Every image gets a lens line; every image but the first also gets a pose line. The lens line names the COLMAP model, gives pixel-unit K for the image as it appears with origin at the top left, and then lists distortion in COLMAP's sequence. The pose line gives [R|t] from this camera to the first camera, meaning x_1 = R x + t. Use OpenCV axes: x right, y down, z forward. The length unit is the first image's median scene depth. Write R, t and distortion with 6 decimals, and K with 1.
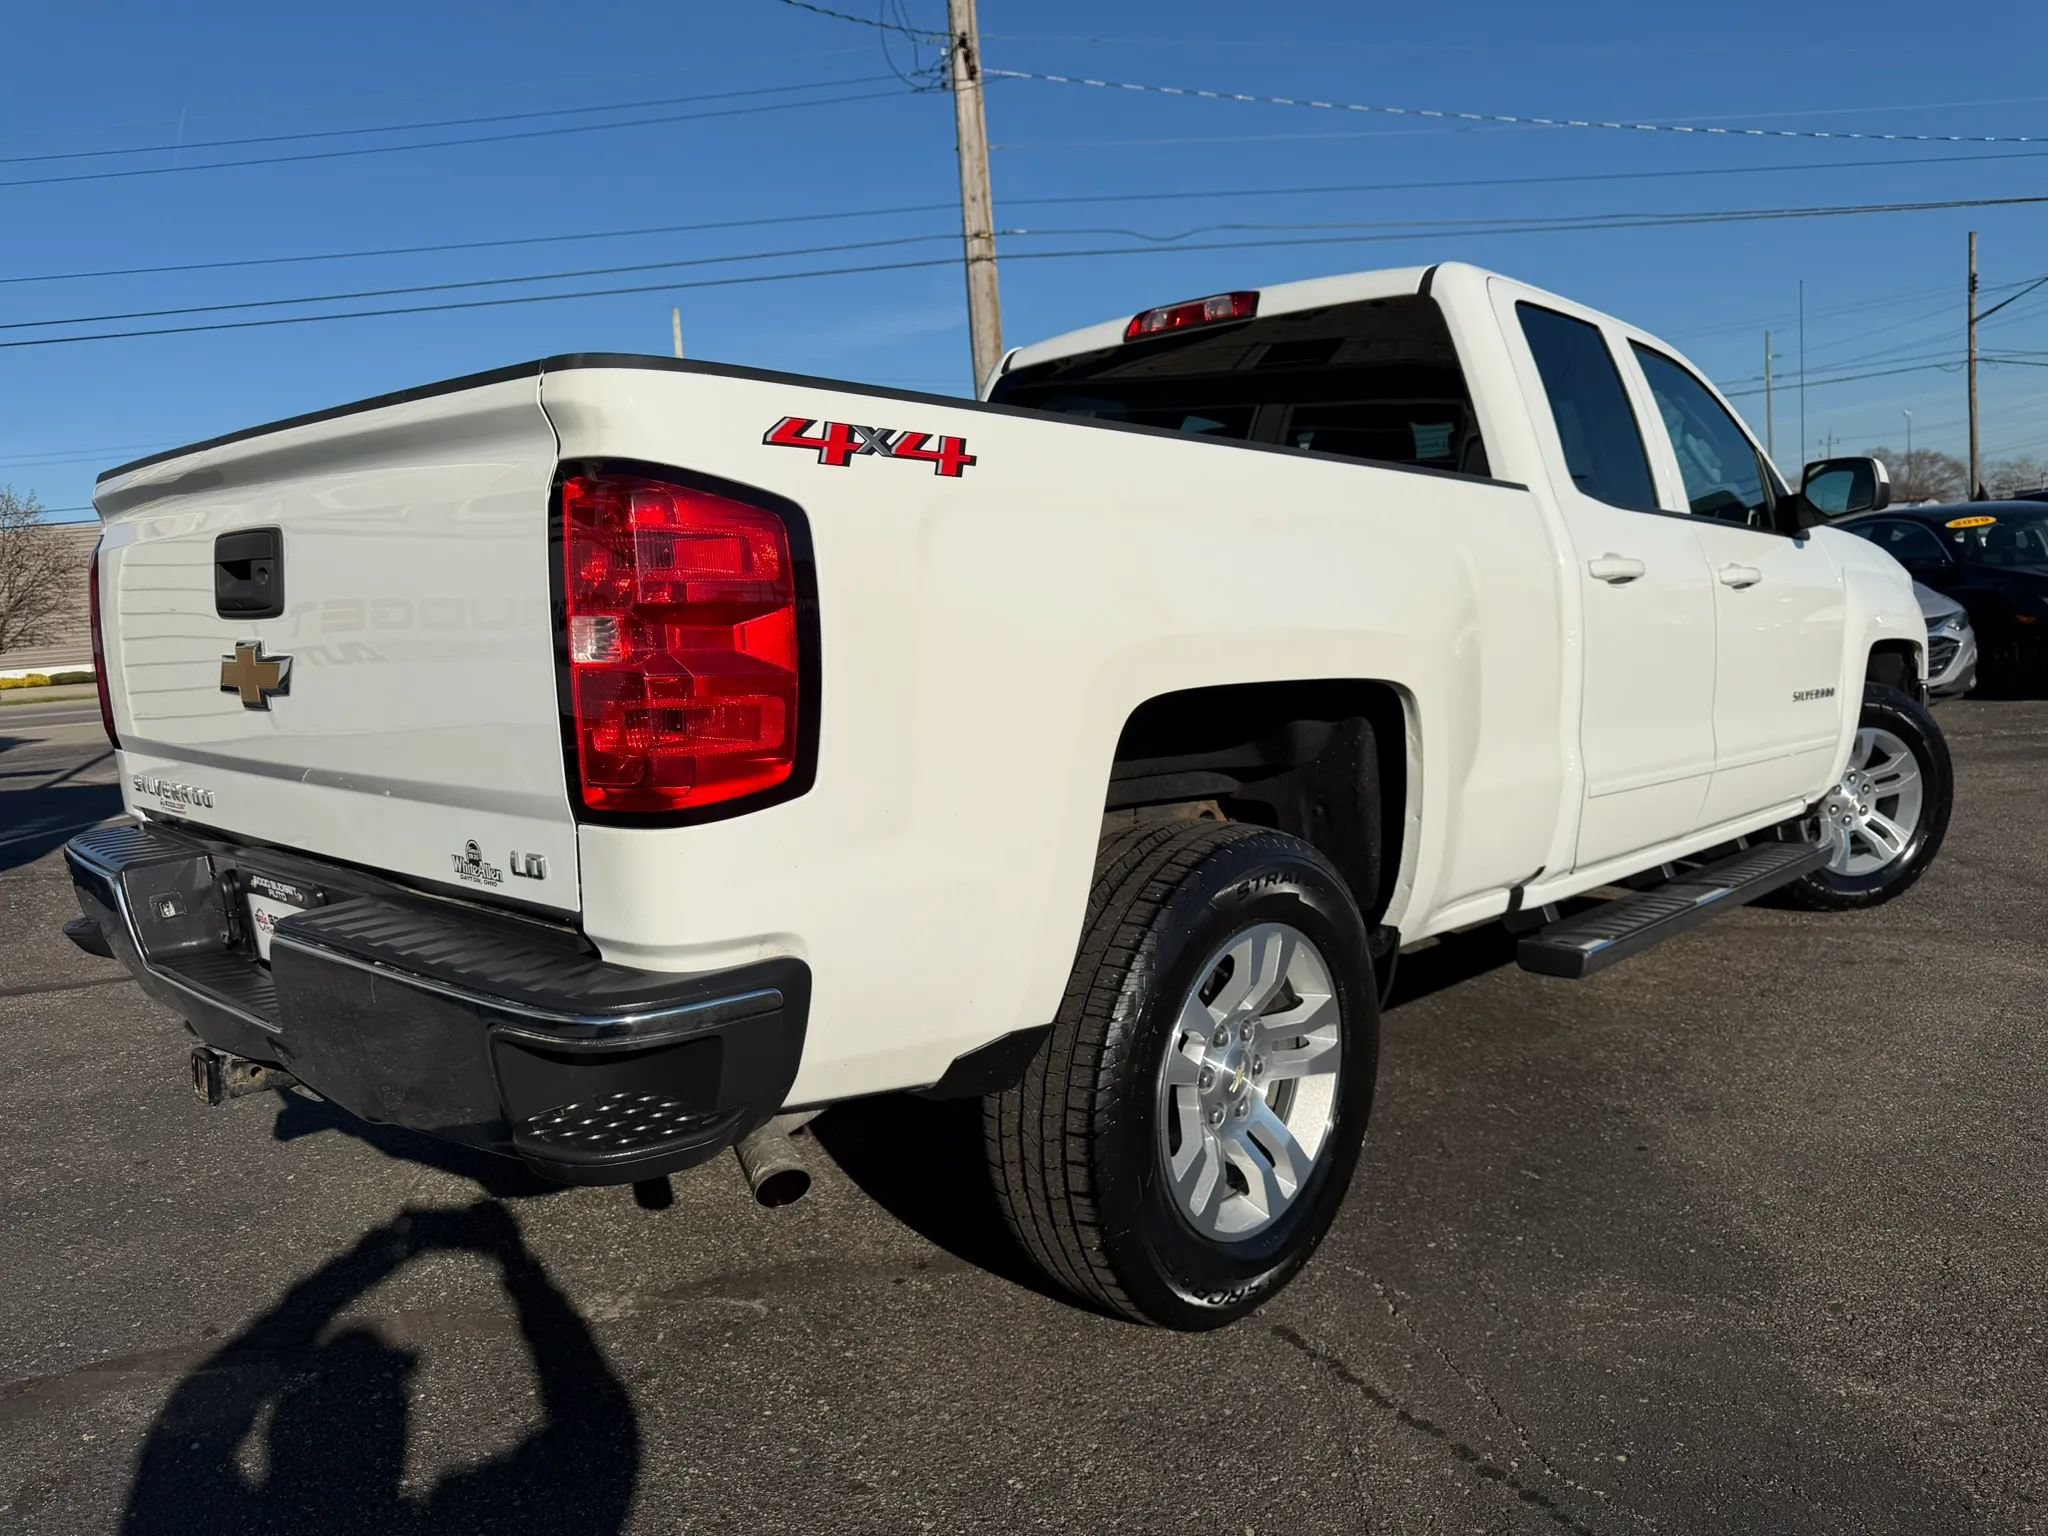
lens RADIAL K [[1460.0, 0, 1028.3], [0, 1460.0, 758.8], [0, 0, 1]] dist [0.007280, -0.010937]
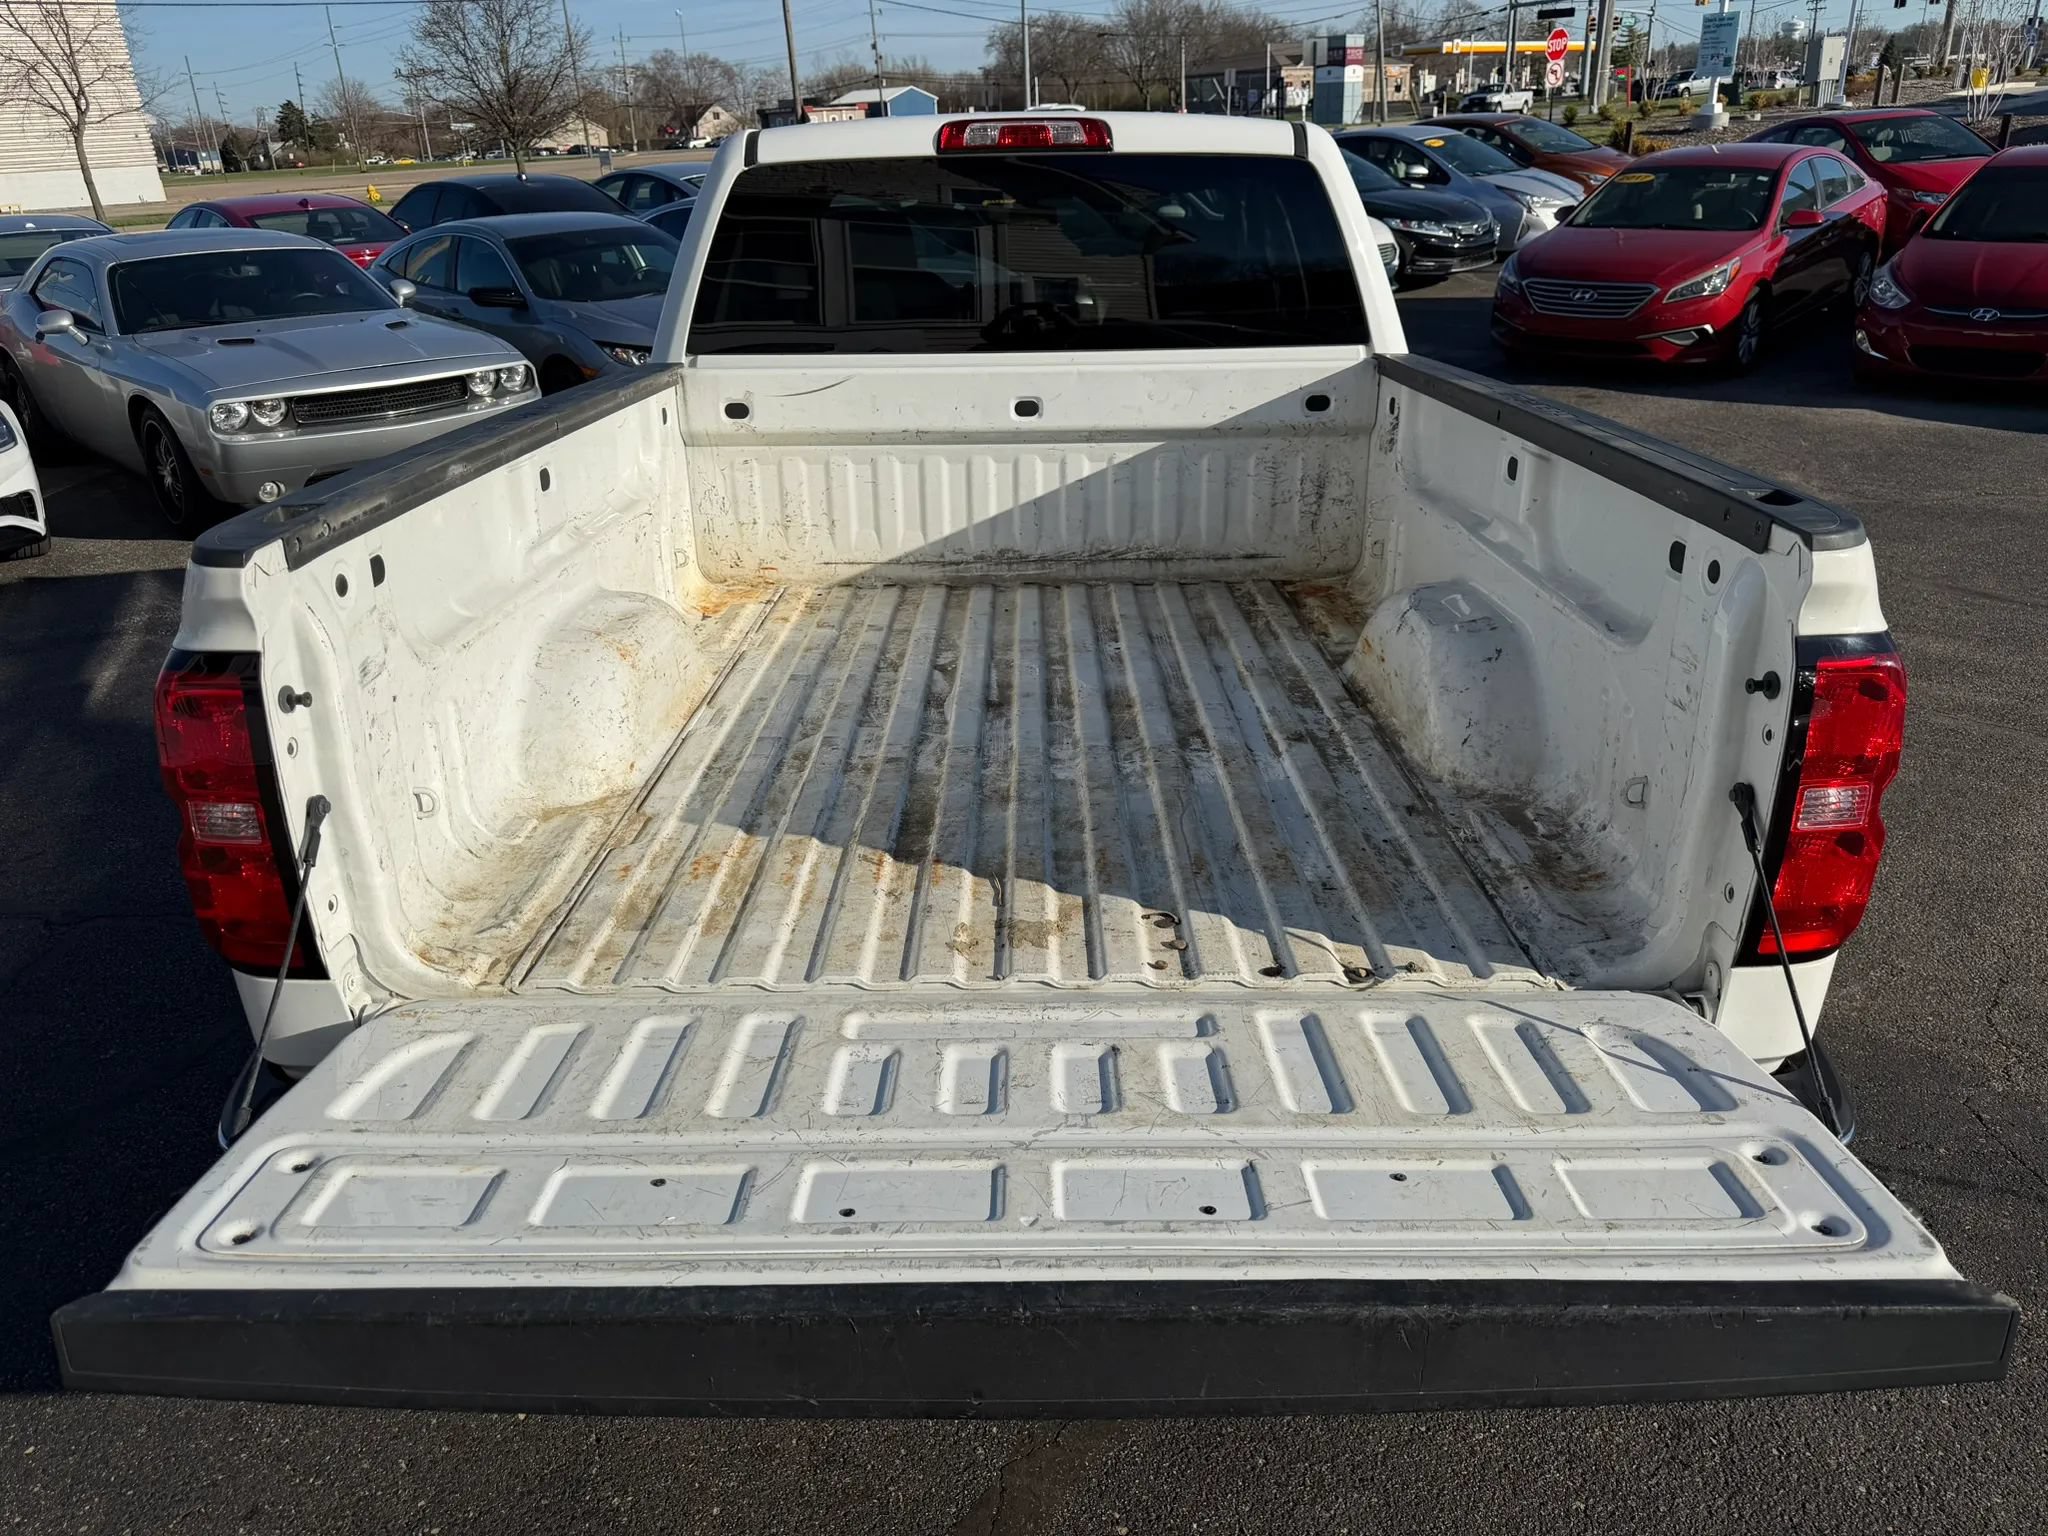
lens RADIAL K [[1442.1, 0, 1029.7], [0, 1442.1, 766.1], [0, 0, 1]] dist [0.003294, -0.008360]
pose [[0.739093, -0.233761, 0.631741, -0.908464], [0.061020, 0.957233, 0.282811, -0.290752], [-0.670834, -0.170475, 0.721748, 0.439315]]
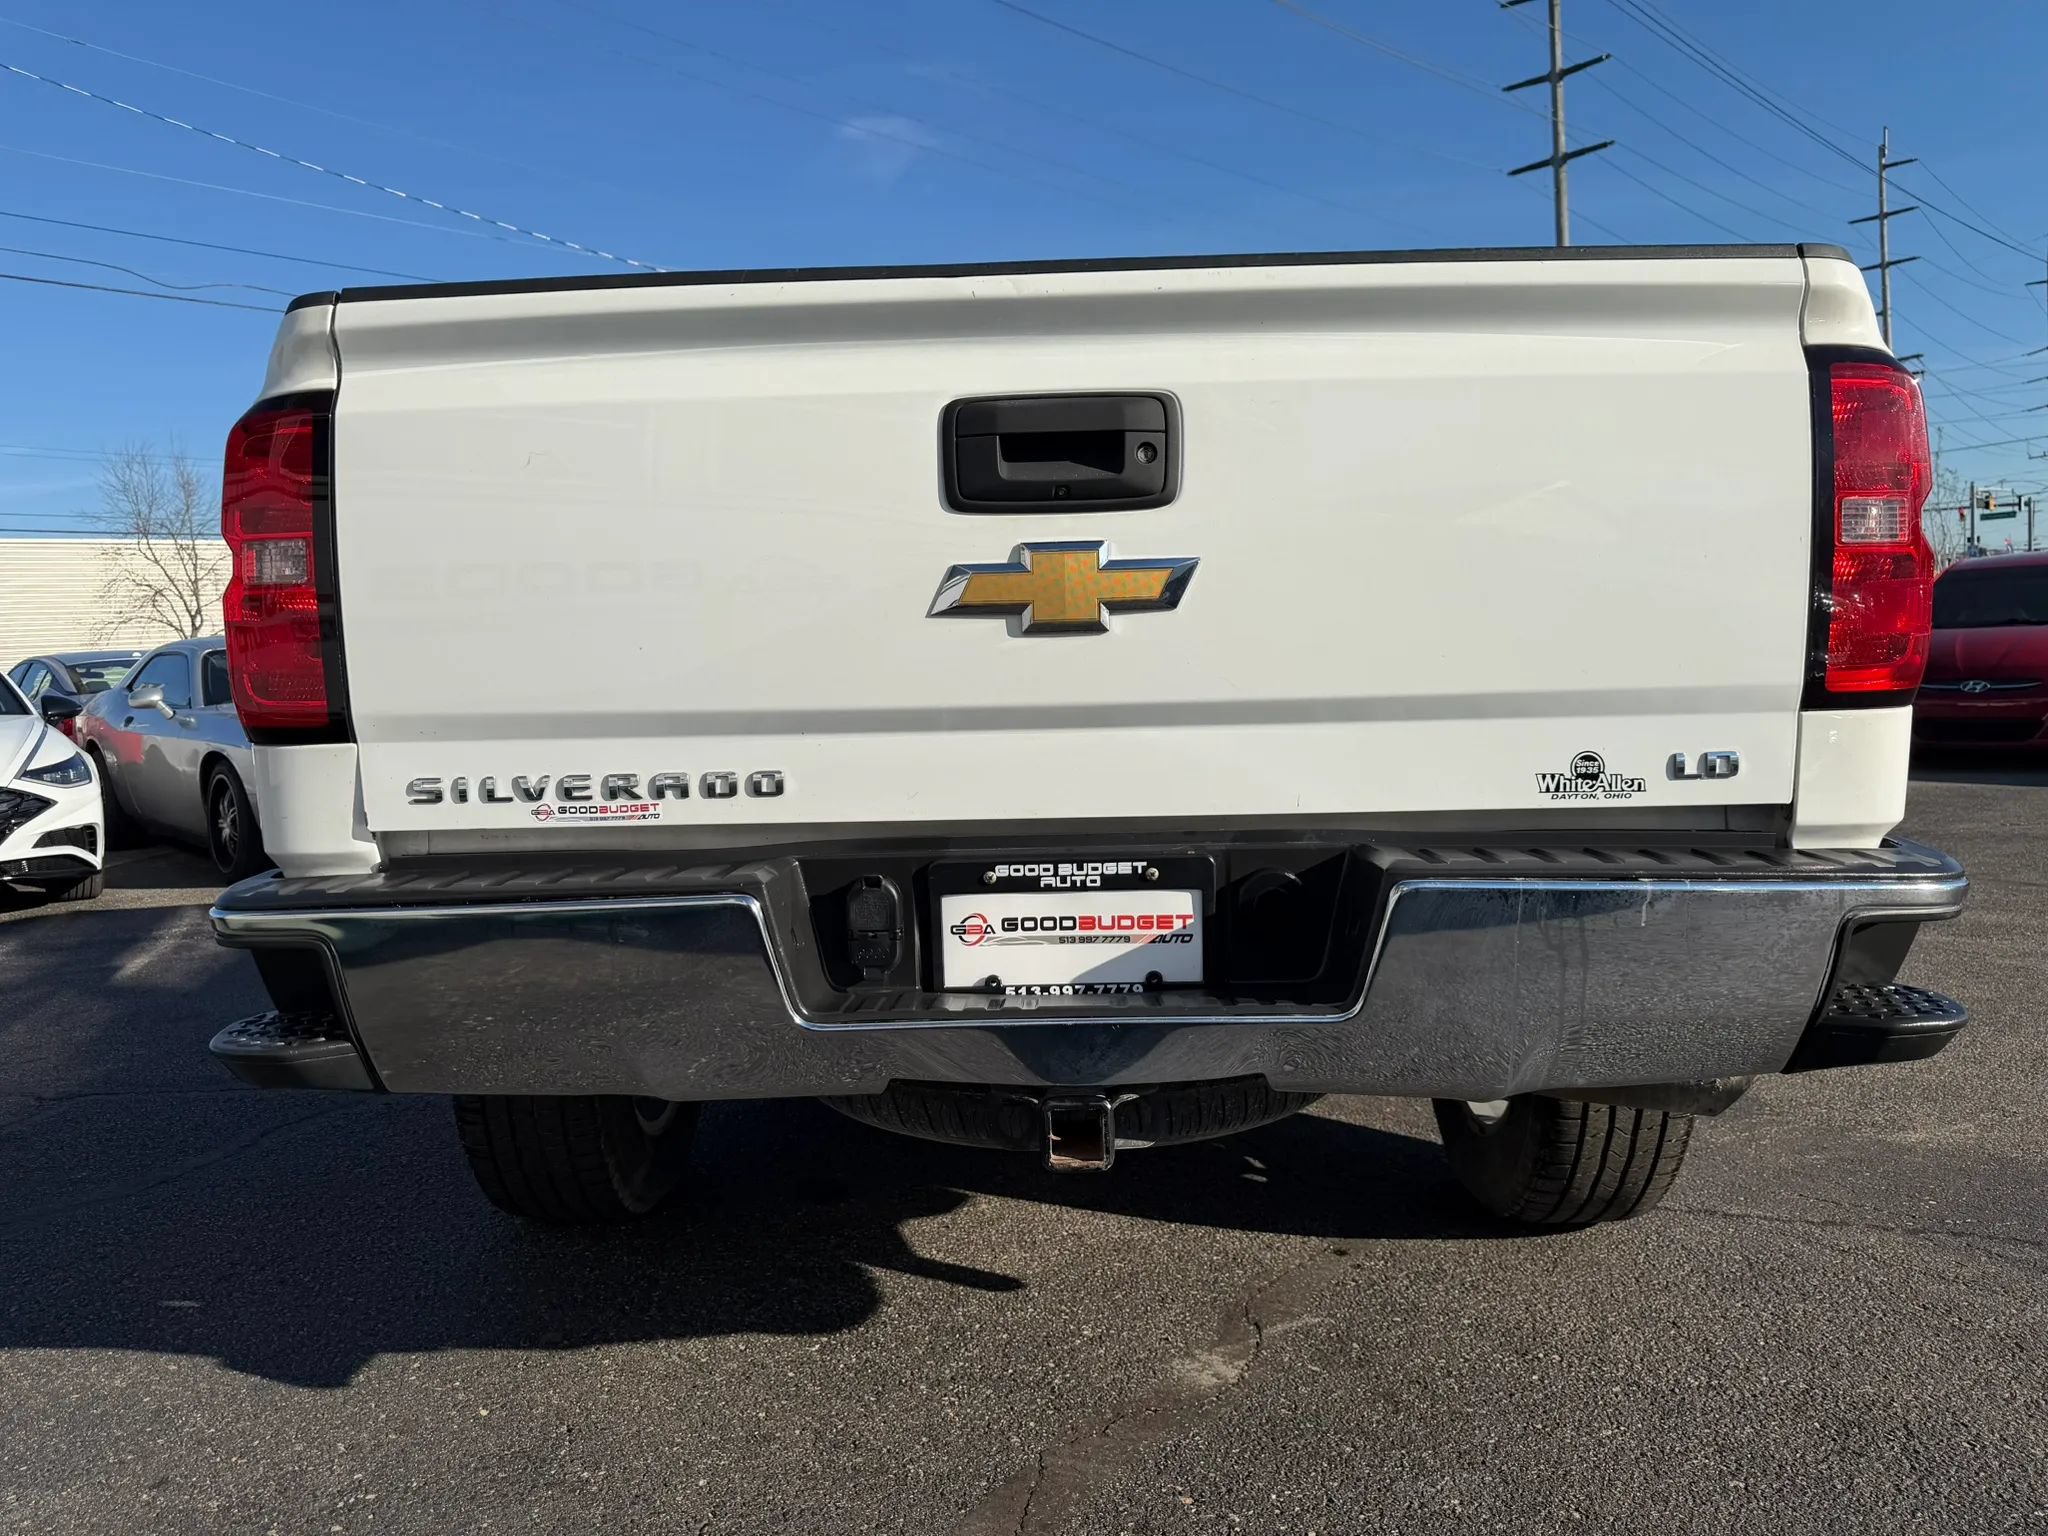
lens RADIAL K [[1469.2, 0, 1020.8], [0, 1469.2, 778.4], [0, 0, 1]] dist [-0.009008, 0.011549]
pose [[0.758570, -0.033674, 0.650721, -0.955219], [0.076105, 0.996407, -0.037156, 0.061143], [-0.647132, 0.077708, 0.758407, 0.416126]]
